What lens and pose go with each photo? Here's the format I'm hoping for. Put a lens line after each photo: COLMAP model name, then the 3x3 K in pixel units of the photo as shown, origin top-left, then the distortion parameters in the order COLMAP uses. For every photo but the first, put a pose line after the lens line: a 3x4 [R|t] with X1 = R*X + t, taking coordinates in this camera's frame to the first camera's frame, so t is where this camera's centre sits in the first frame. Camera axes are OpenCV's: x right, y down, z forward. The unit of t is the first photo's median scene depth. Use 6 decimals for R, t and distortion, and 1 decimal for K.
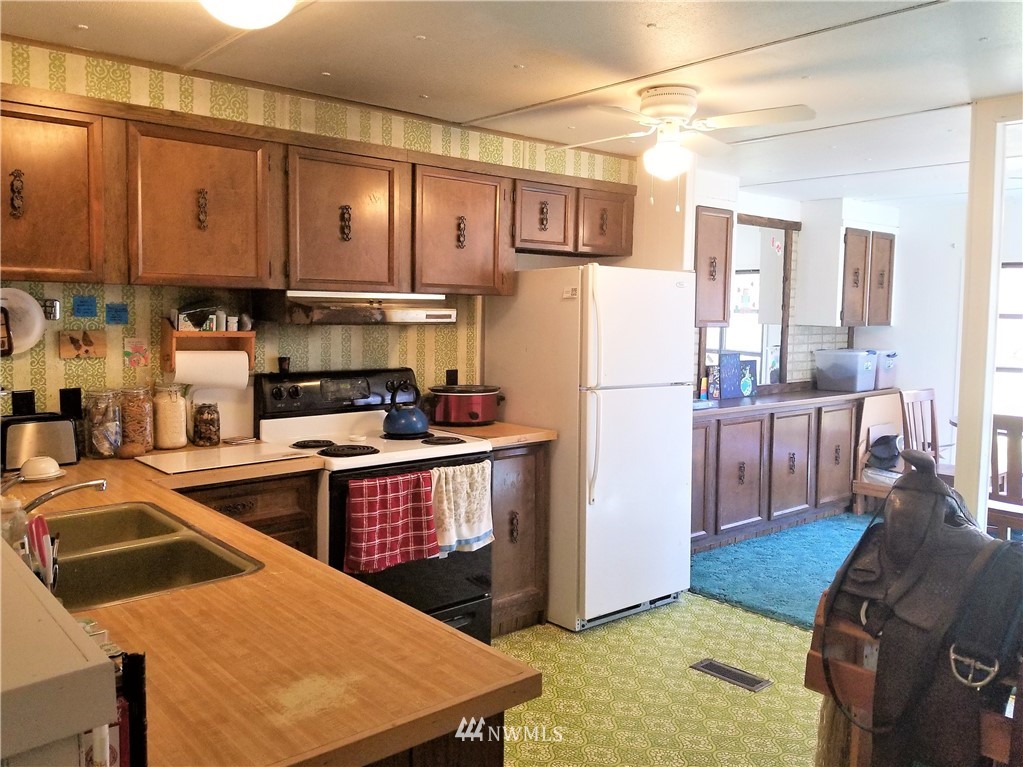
lens RADIAL K [[828.0, 0, 508.4], [0, 828.0, 378.0], [0, 0, 1]] dist [0.076292, -0.126519]
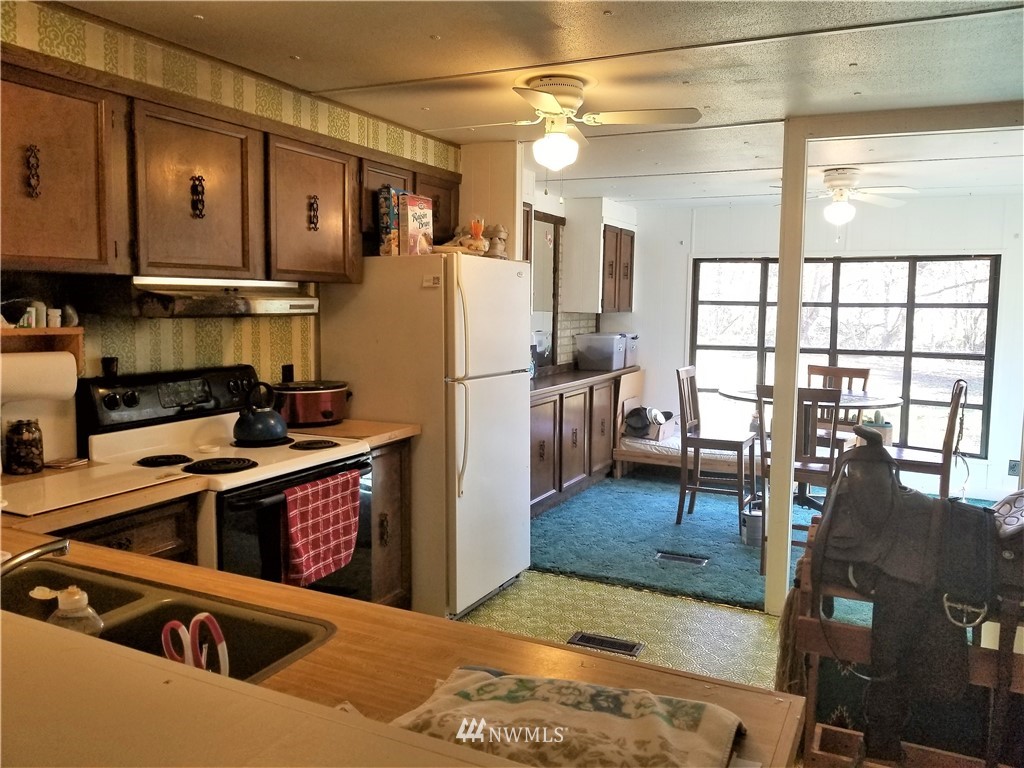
lens RADIAL K [[789.3, 0, 515.3], [0, 789.3, 379.3], [0, 0, 1]] dist [0.055081, -0.101220]
pose [[0.916254, -0.041921, 0.398397, -0.210097], [0.032526, 0.999011, 0.030315, -0.013677], [-0.399274, -0.014819, 0.916712, 0.116962]]
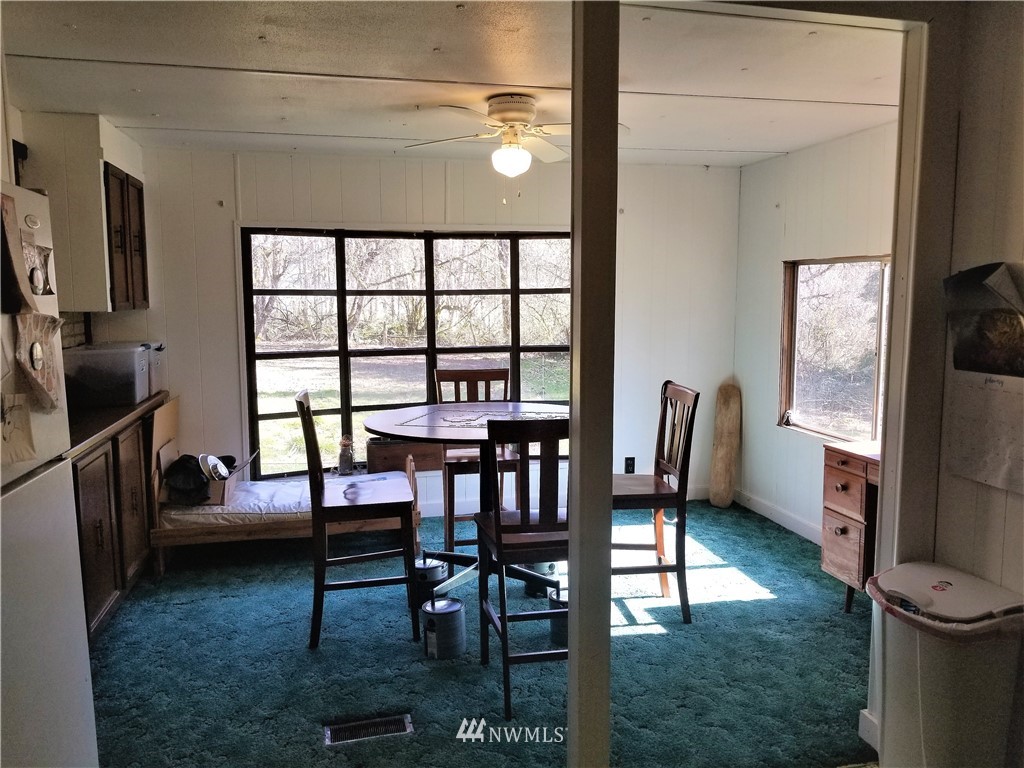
lens RADIAL K [[789.3, 0, 515.3], [0, 789.3, 379.3], [0, 0, 1]] dist [0.055081, -0.101220]
pose [[0.446785, -0.114426, 0.887293, -0.043286], [0.087089, 0.992639, 0.084159, -0.052473], [-0.890392, 0.039672, 0.453462, 0.672552]]
